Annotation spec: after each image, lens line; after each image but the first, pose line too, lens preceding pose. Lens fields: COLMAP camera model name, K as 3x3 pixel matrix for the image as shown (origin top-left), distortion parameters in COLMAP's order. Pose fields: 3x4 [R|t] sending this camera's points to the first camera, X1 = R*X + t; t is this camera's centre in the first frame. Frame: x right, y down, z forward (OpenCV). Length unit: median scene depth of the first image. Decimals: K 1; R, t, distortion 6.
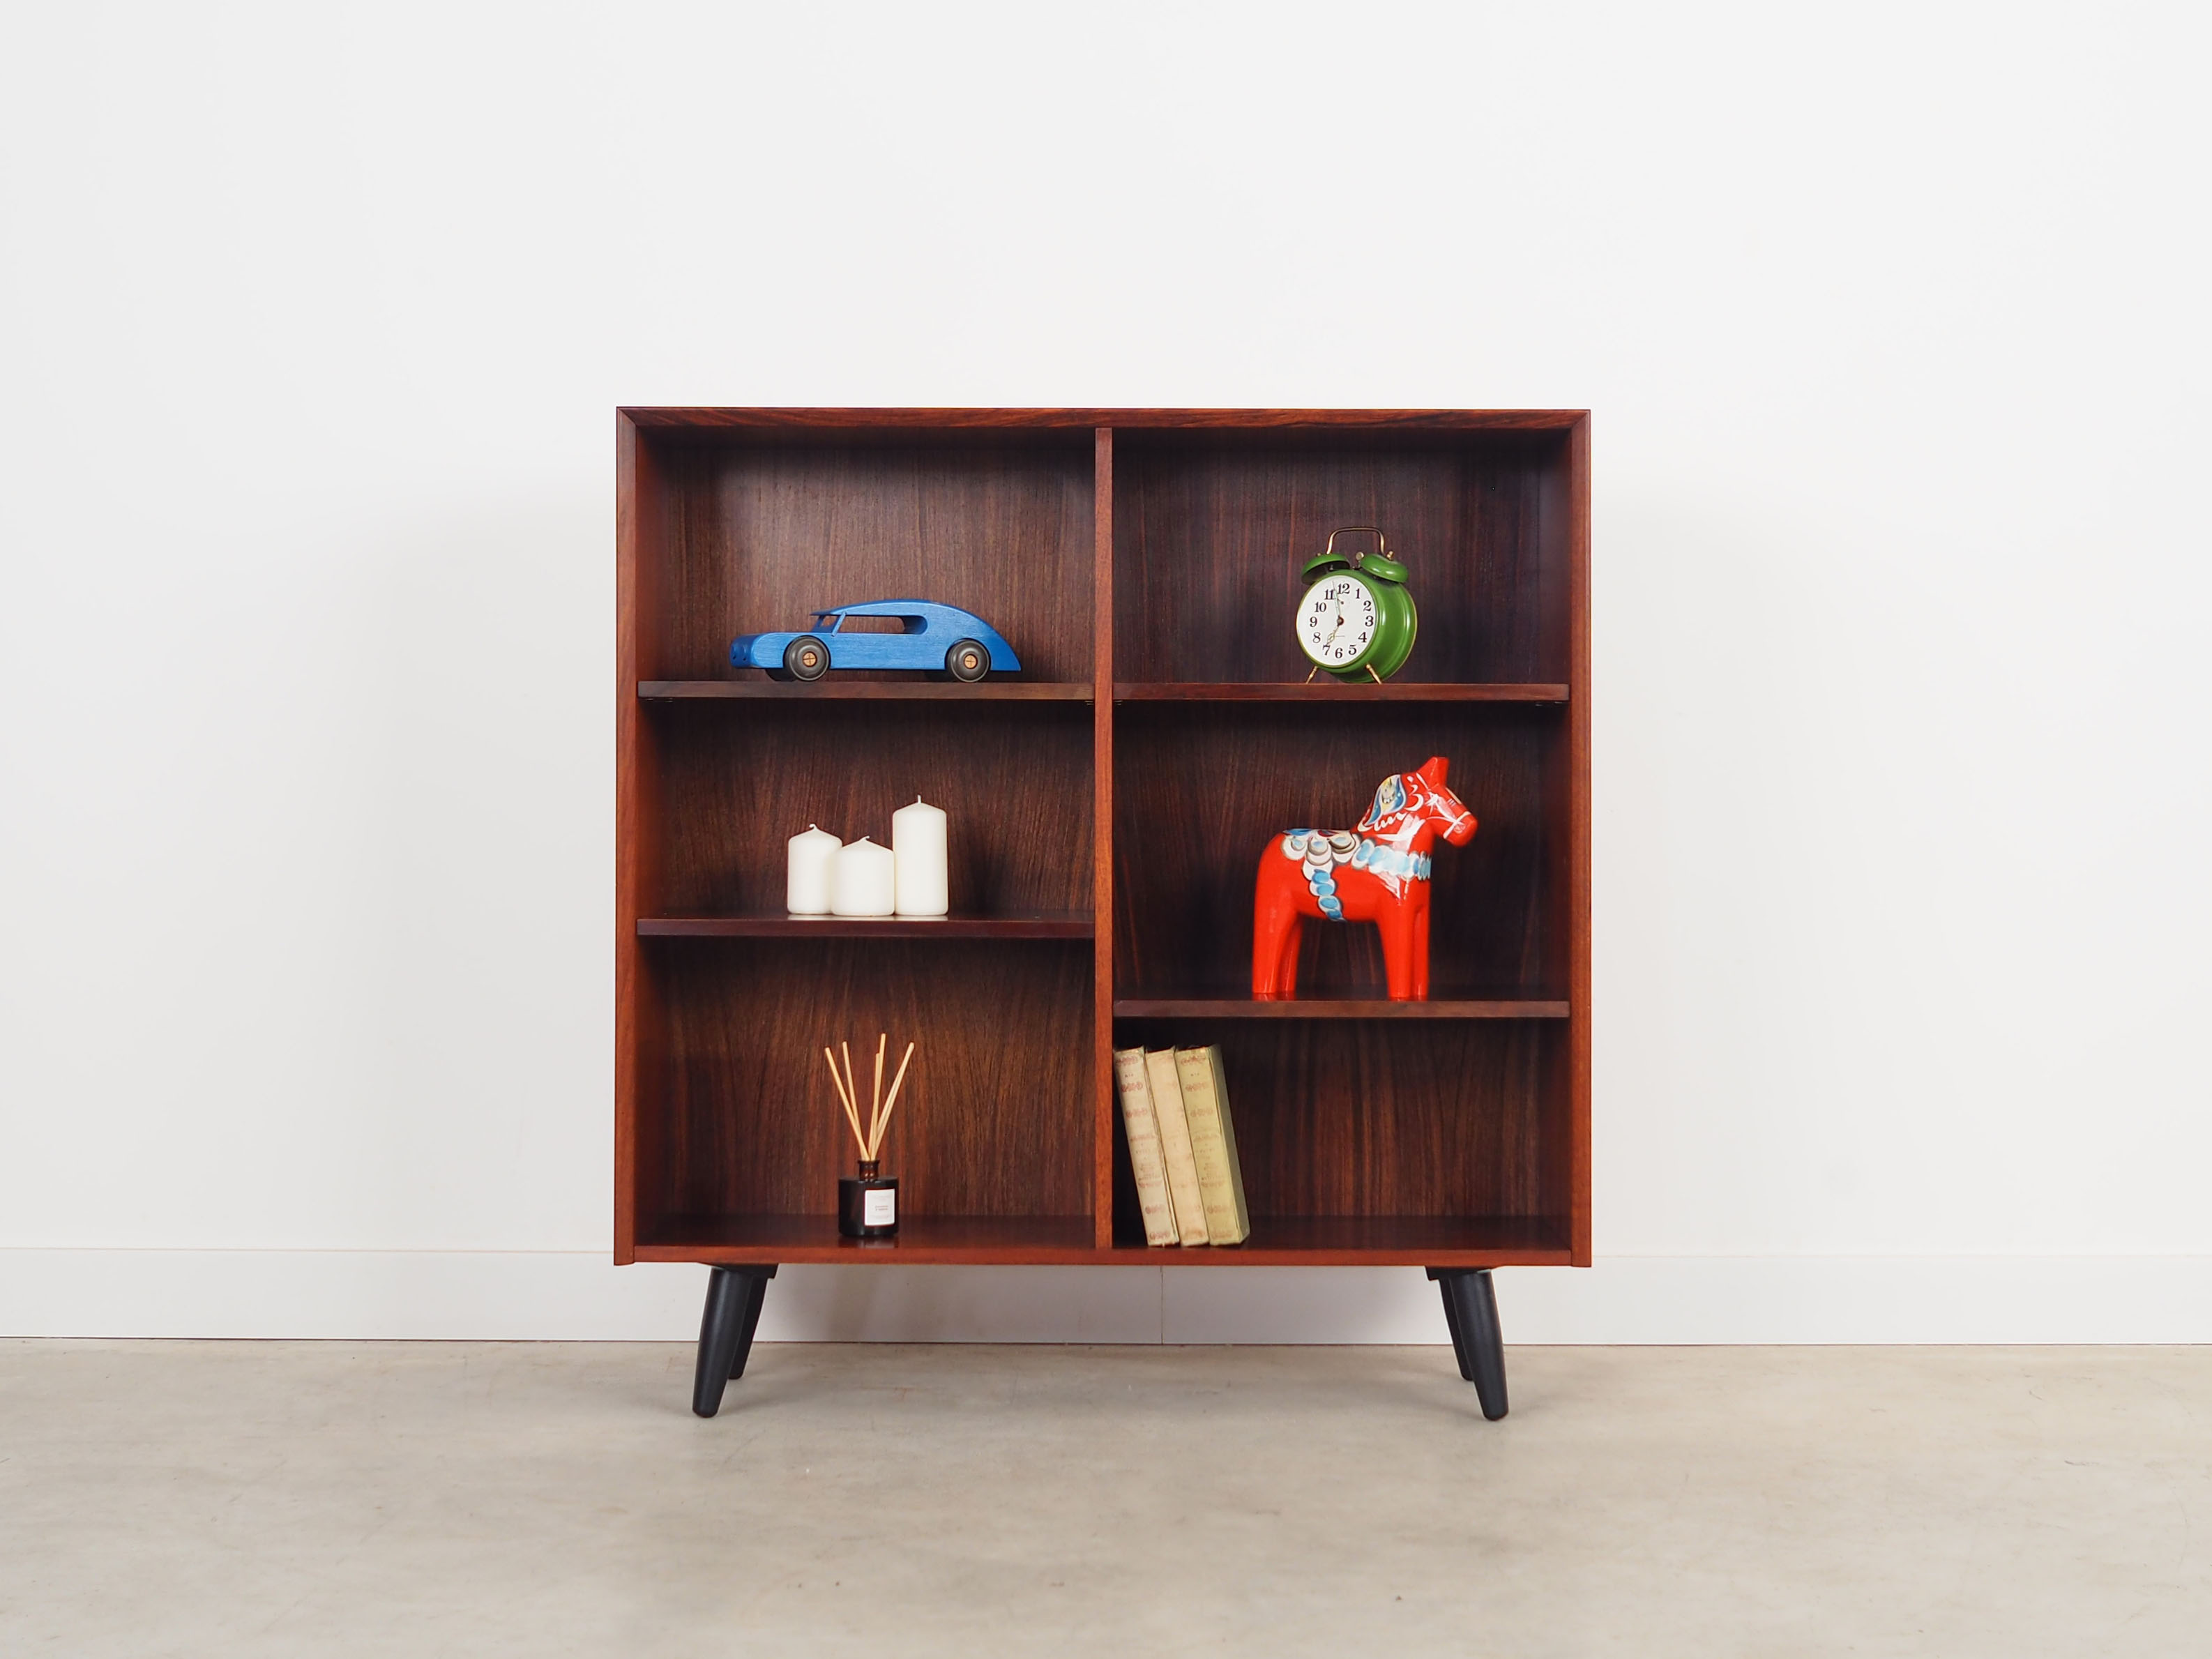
lens RADIAL K [[2165.7, 0, 1106.0], [0, 2165.7, 829.5], [0, 0, 1]] dist [-0.011813, -0.002509]
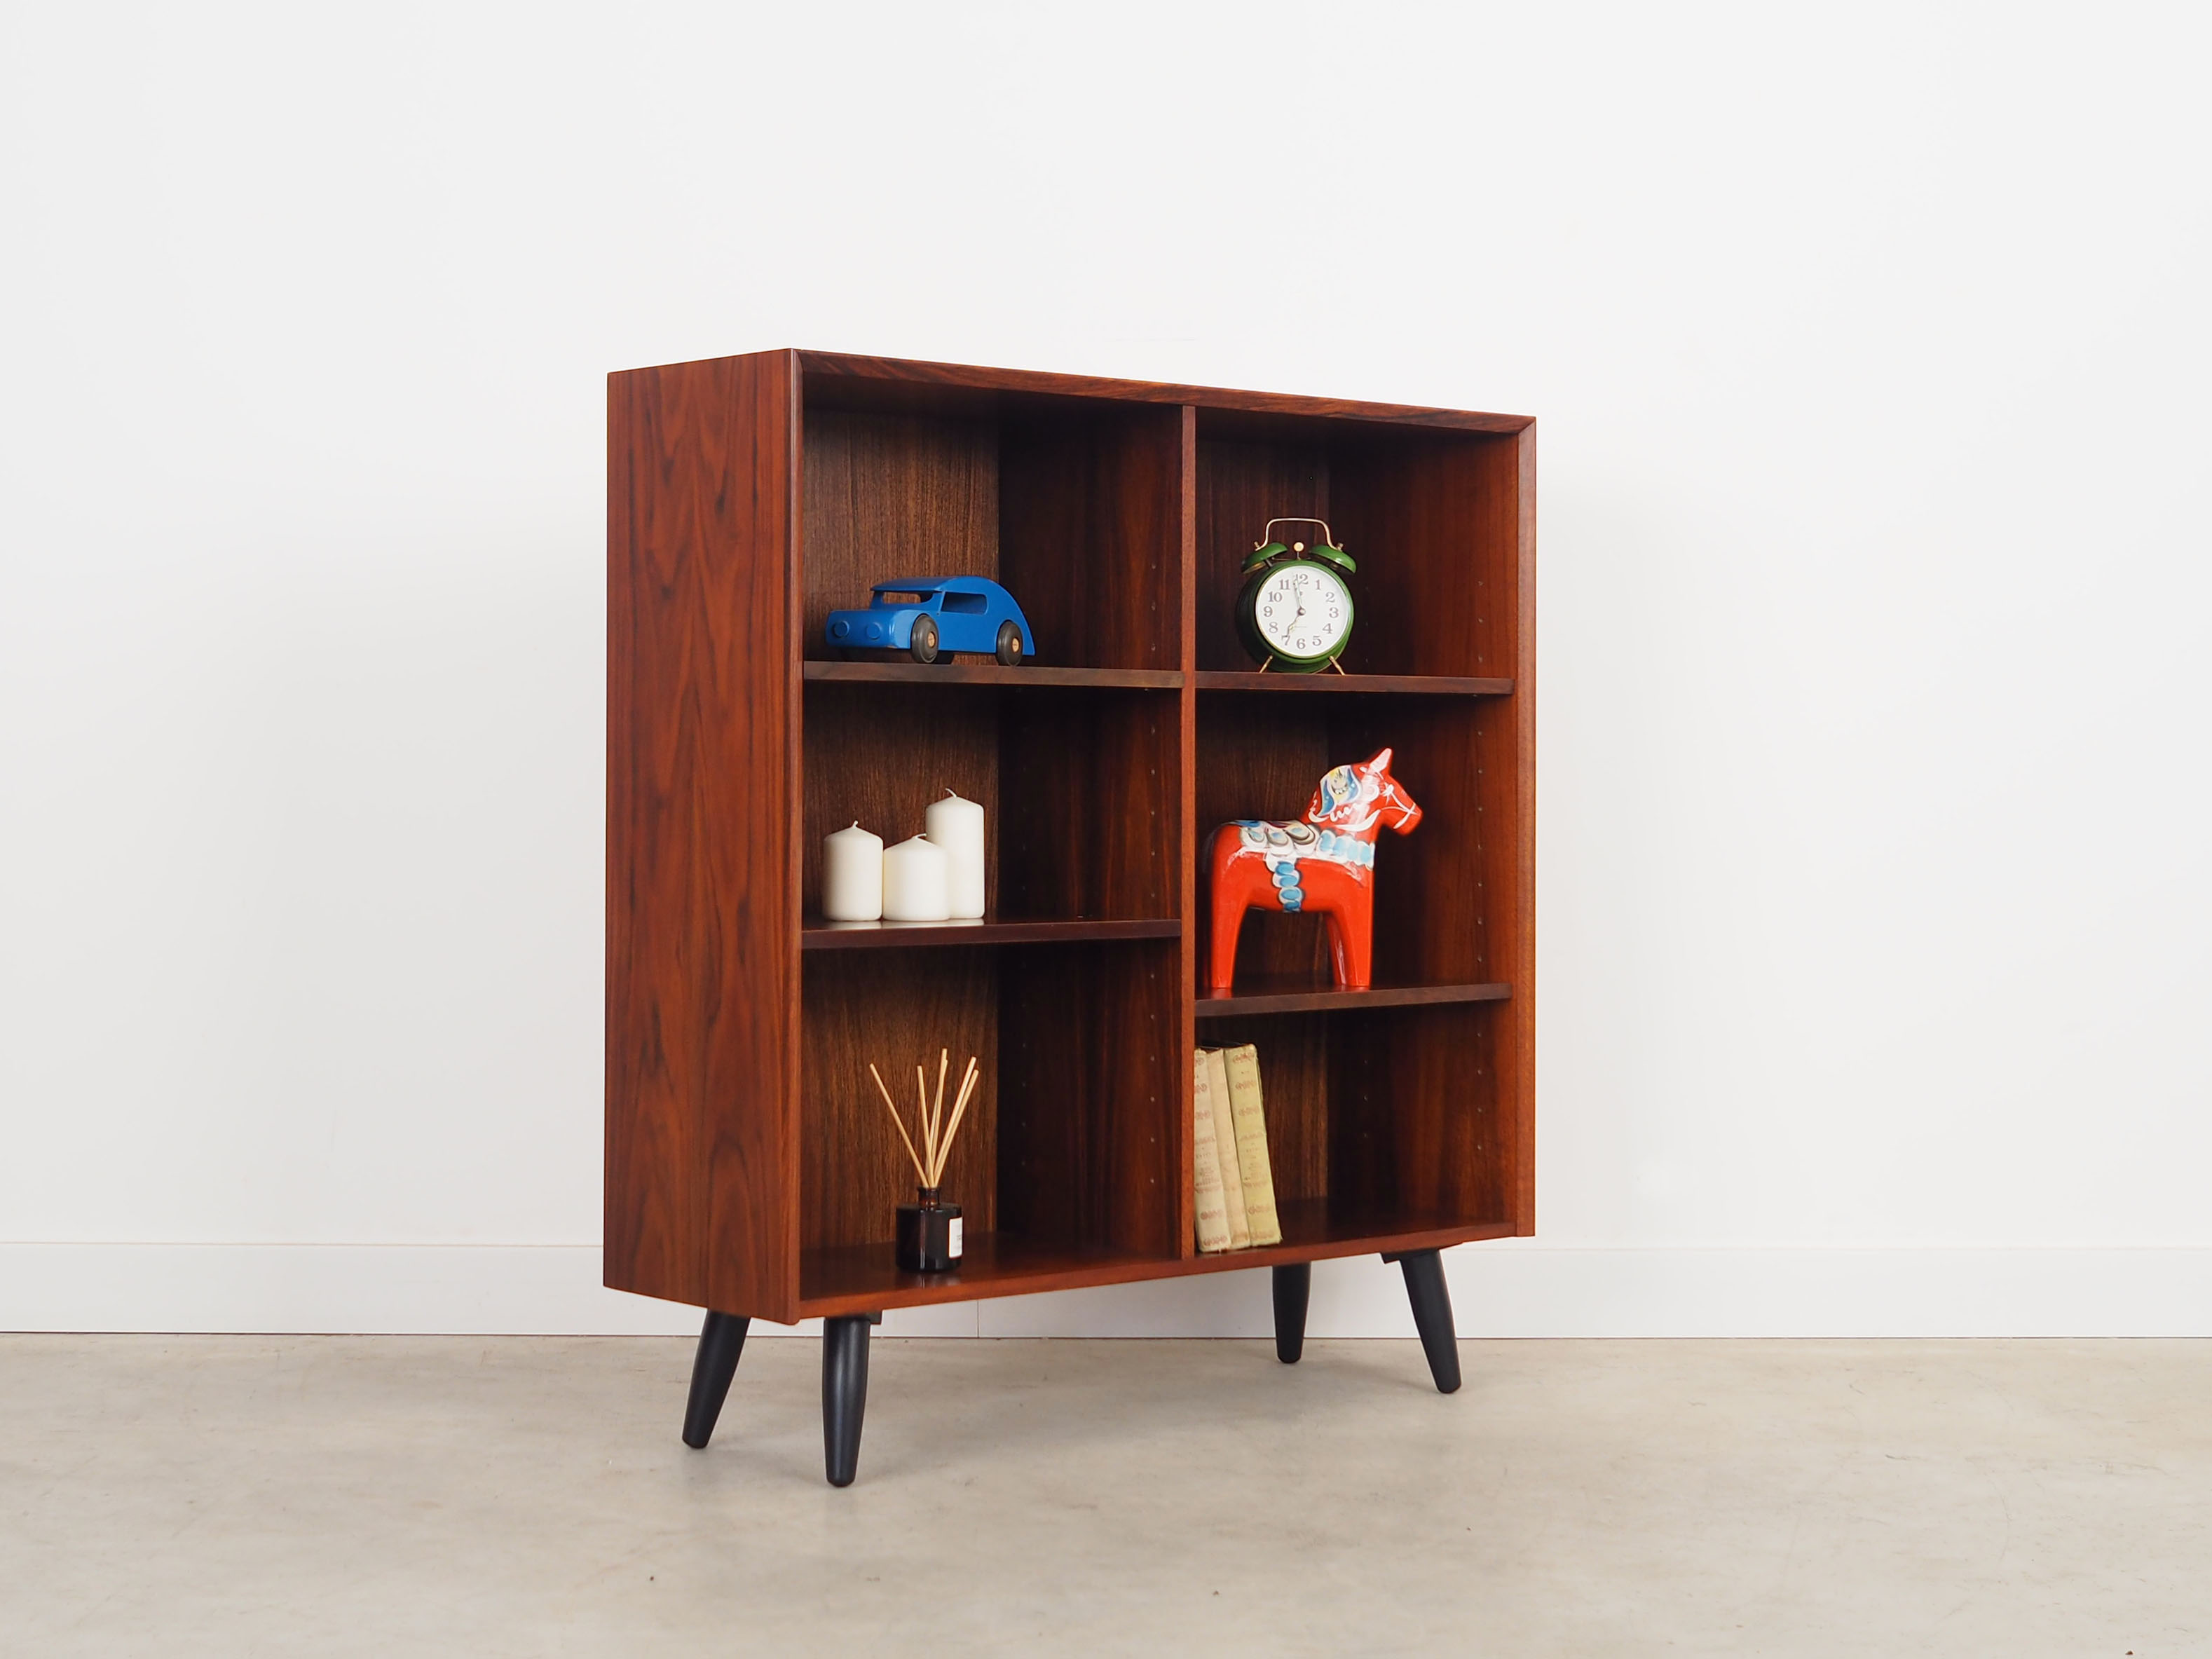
lens RADIAL K [[2224.5, 0, 1105.9], [0, 2224.5, 814.5], [0, 0, 1]] dist [0.009826, 0.003642]
pose [[0.910491, -0.010876, 0.413386, -0.400811], [0.011466, 0.999934, 0.001054, -0.004895], [-0.413370, 0.003780, 0.910555, 0.103725]]
